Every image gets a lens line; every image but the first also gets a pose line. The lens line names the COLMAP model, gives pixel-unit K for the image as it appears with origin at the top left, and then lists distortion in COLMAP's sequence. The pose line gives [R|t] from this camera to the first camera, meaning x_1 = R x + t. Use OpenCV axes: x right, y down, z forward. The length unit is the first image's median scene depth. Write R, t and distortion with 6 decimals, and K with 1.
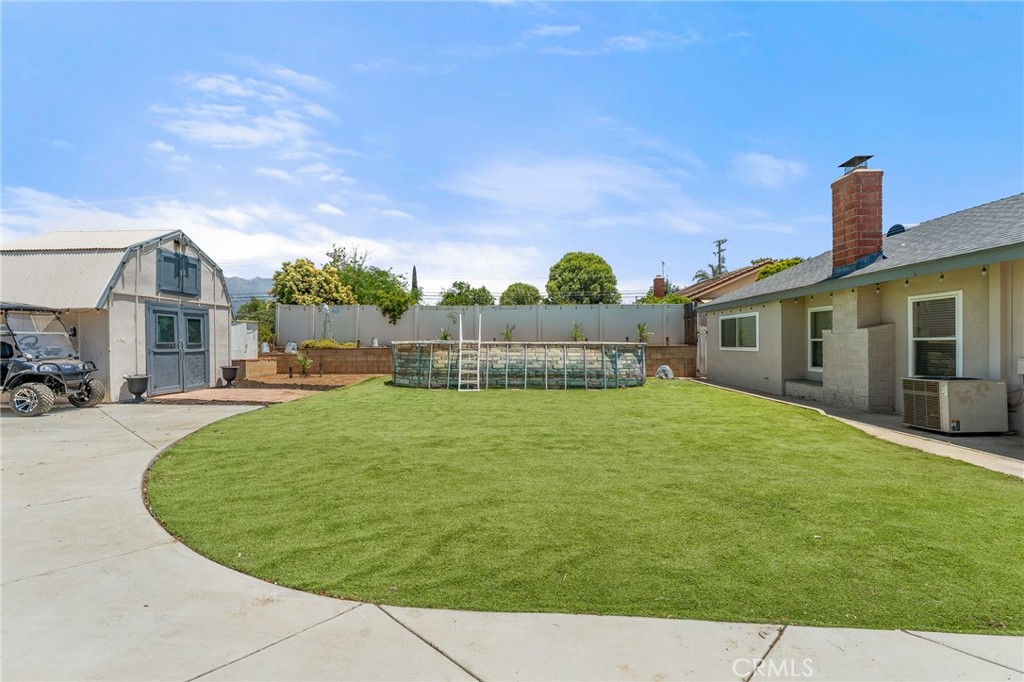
lens RADIAL K [[449.8, 0, 512.0], [0, 449.8, 341.0], [0, 0, 1]] dist [-0.001408, -0.000530]
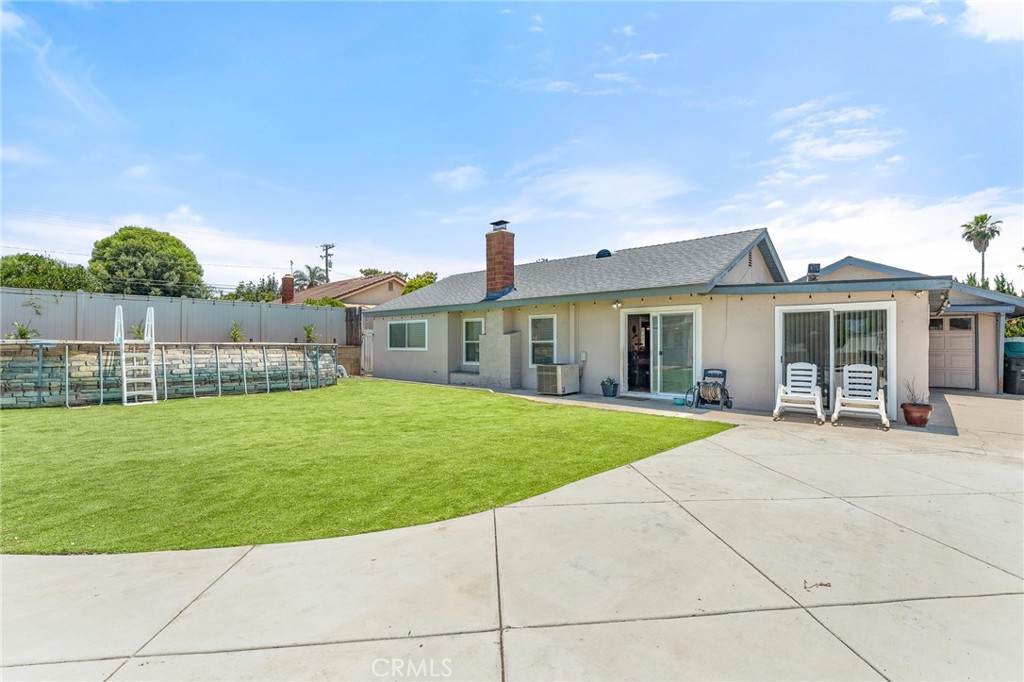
lens RADIAL K [[456.3, 0, 512.0], [0, 456.3, 341.0], [0, 0, 1]] dist [-0.001728, -0.000281]
pose [[0.649314, 0.007071, 0.760488, -0.287785], [-0.004556, 0.999975, -0.005408, 0.001543], [-0.760507, 0.000046, 0.649330, -0.014799]]
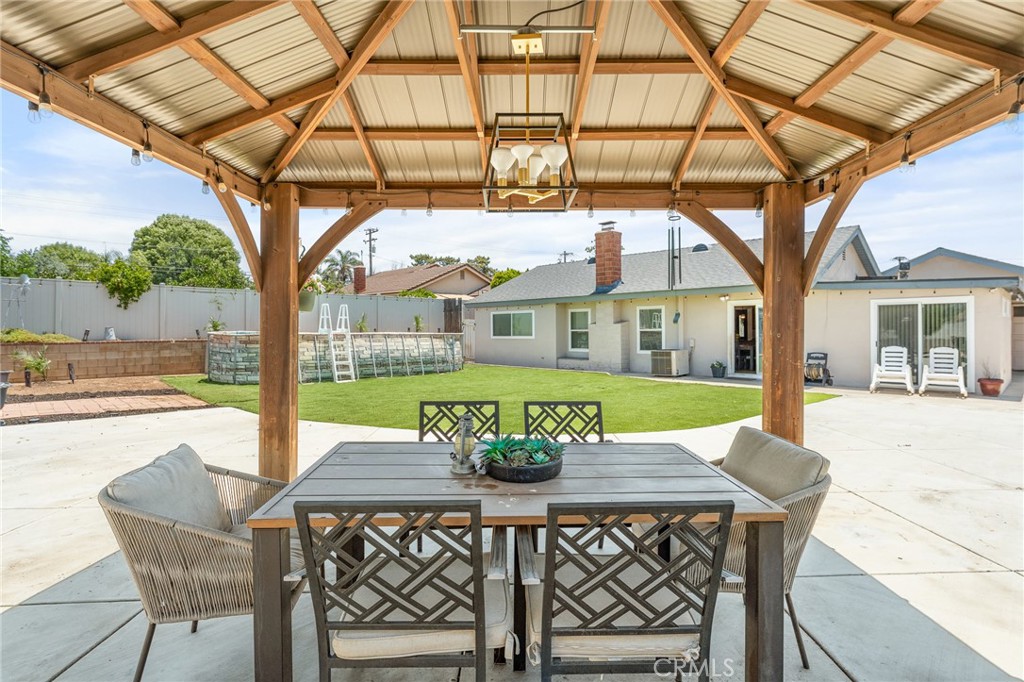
lens RADIAL K [[518.9, 0, 514.5], [0, 518.9, 330.9], [0, 0, 1]] dist [0.000410, 0.000028]
pose [[0.695264, 0.000177, 0.718754, -0.673145], [0.001237, 0.999998, -0.001443, 0.000443], [-0.718753, 0.001892, 0.695263, -0.065286]]
